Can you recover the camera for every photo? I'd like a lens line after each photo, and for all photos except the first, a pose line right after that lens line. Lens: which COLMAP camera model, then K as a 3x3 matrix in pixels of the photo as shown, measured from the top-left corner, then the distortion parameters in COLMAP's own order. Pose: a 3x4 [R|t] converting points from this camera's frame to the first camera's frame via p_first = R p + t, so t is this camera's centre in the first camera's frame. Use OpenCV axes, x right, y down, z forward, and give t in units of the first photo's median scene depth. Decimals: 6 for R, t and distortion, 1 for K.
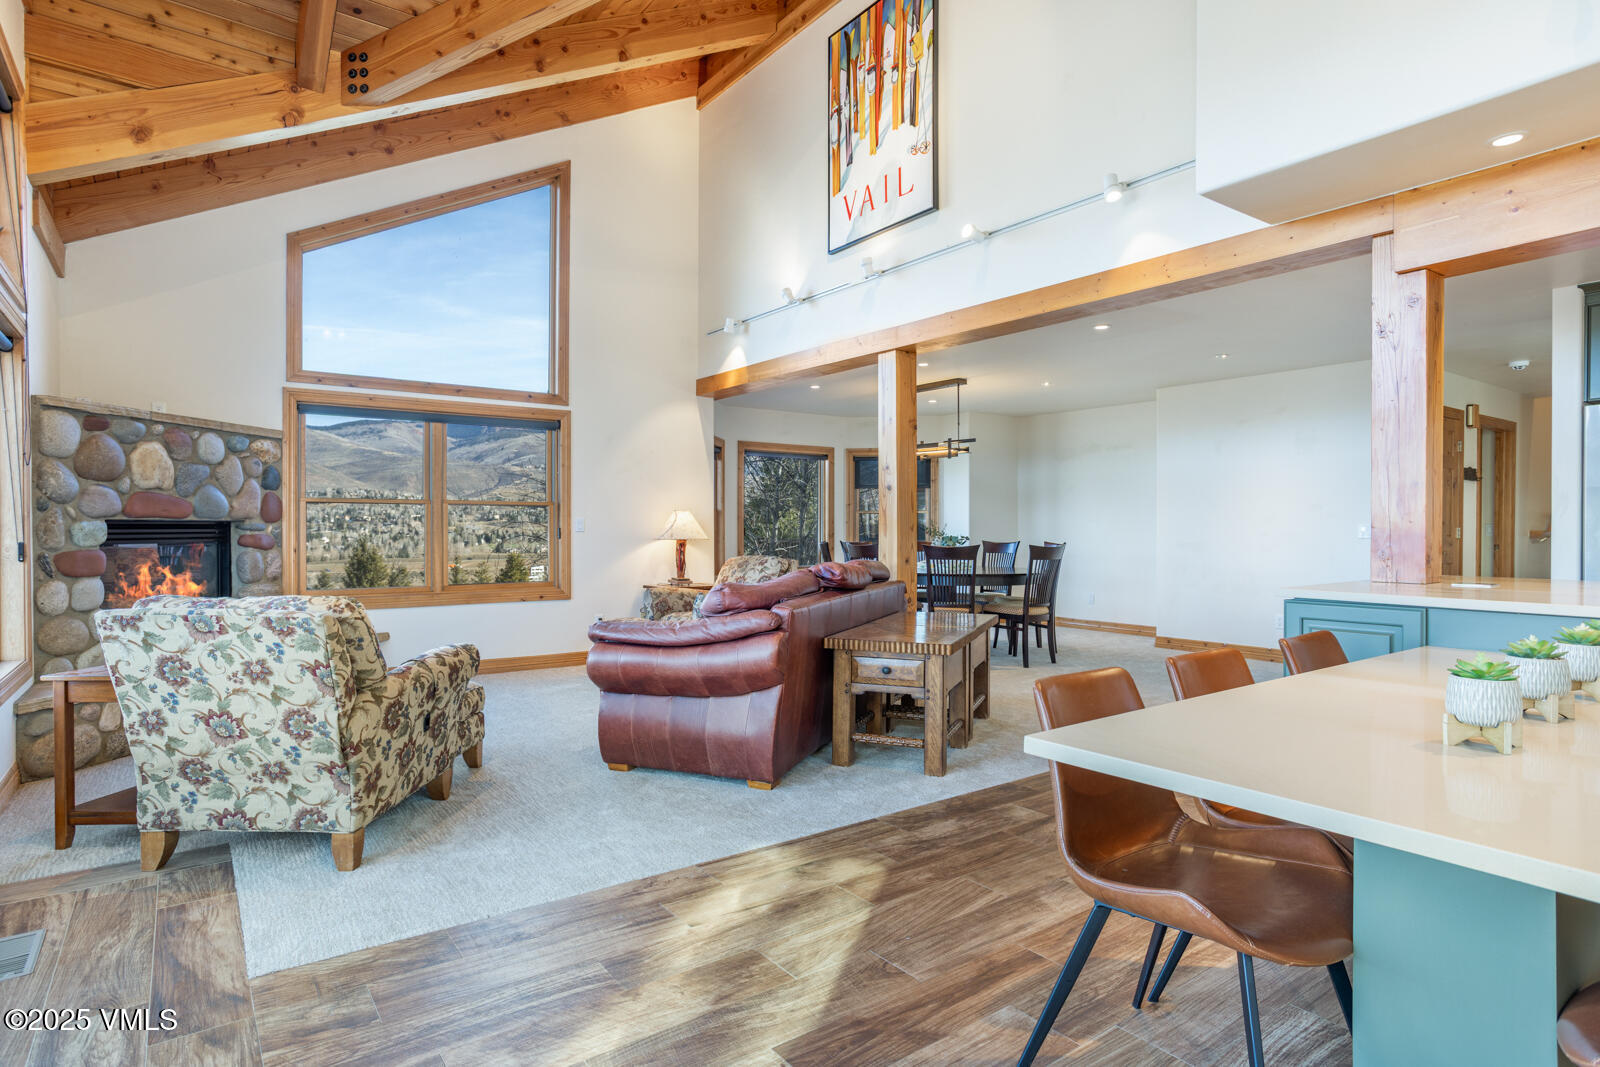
lens RADIAL K [[876.4, 0, 809.5], [0, 876.4, 536.8], [0, 0, 1]] dist [0.003557, 0.015806]
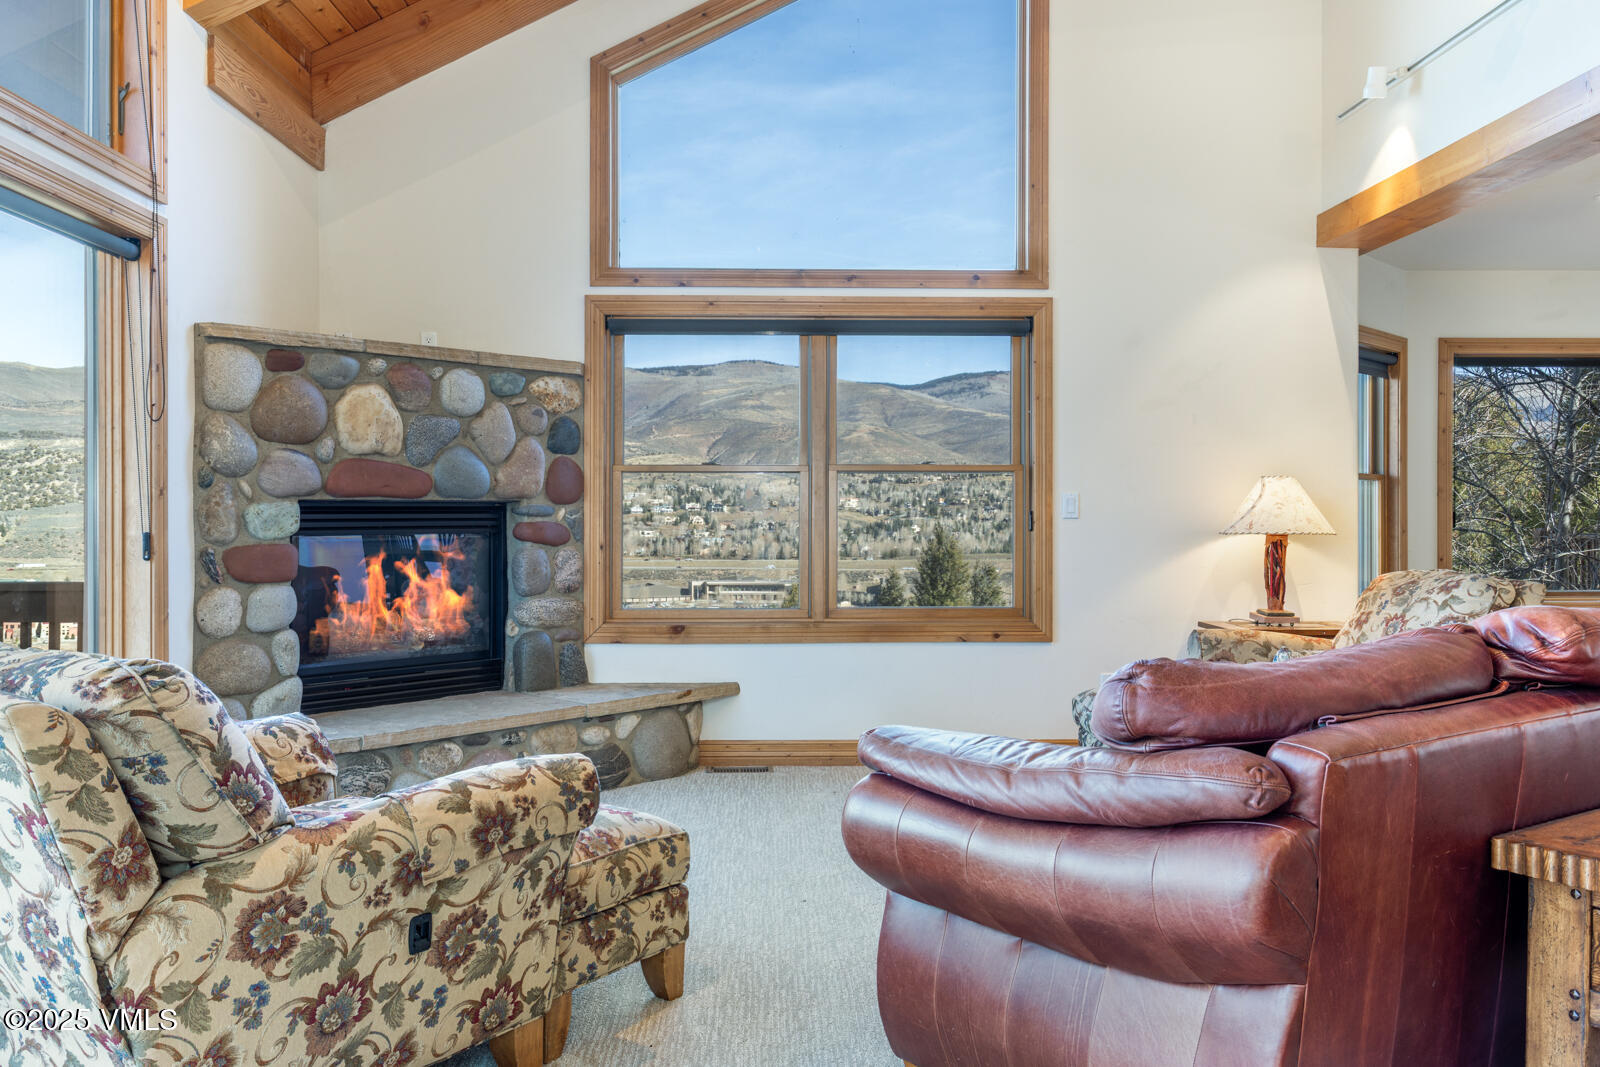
lens RADIAL K [[1229.8, 0, 789.0], [0, 1229.8, 515.2], [0, 0, 1]] dist [0.019810, 0.000589]
pose [[0.807560, -0.000228, -0.589785, 0.070875], [-0.004884, 0.999963, -0.007074, -0.002325], [0.589765, 0.008593, 0.807529, 0.413495]]
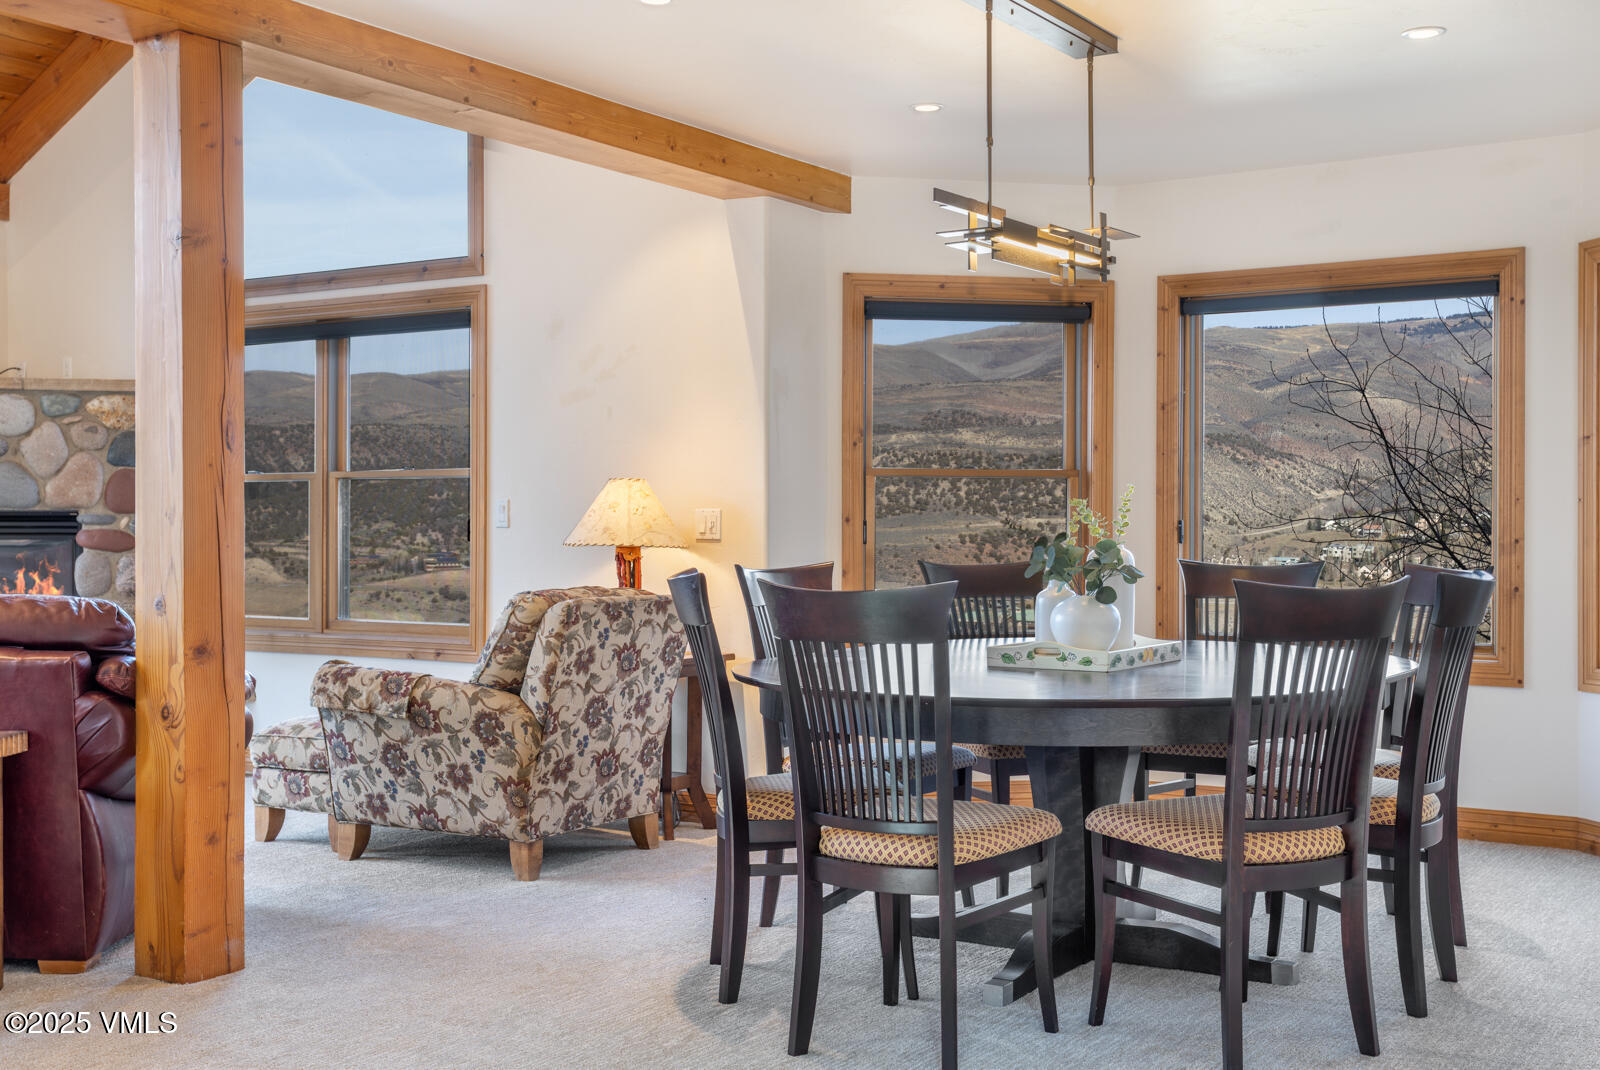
lens RADIAL K [[1823.6, 0, 802.1], [0, 1823.6, 579.2], [0, 0, 1]] dist [-0.002101, 0.000000]
pose [[0.326211, 0.026687, -0.944920, 1.067057], [-0.010392, 0.999642, 0.024644, -0.005577], [0.945240, 0.001781, 0.326371, 1.184350]]
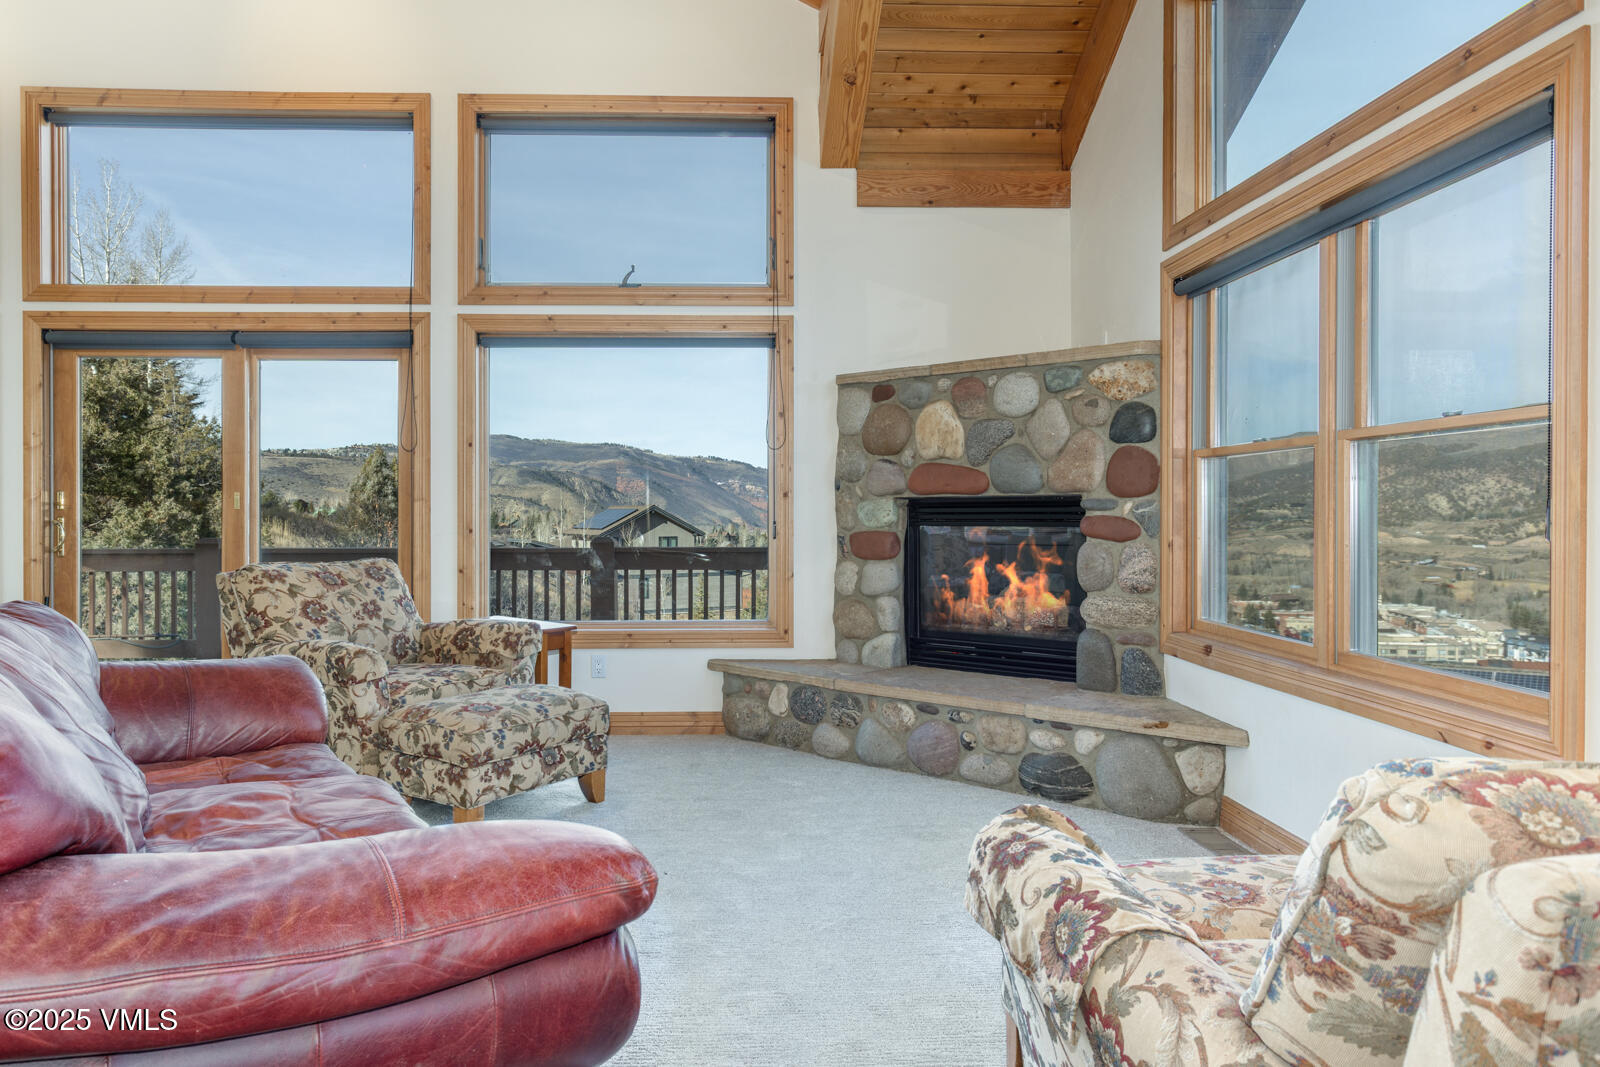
lens RADIAL K [[1061.1, 0, 765.6], [0, 1061.1, 523.0], [0, 0, 1]] dist [-0.014544, 0.019679]
pose [[-0.591782, 0.010076, -0.806035, 0.141581], [-0.005992, 0.999839, 0.016898, -0.010191], [0.806076, 0.014829, -0.591626, 1.408732]]
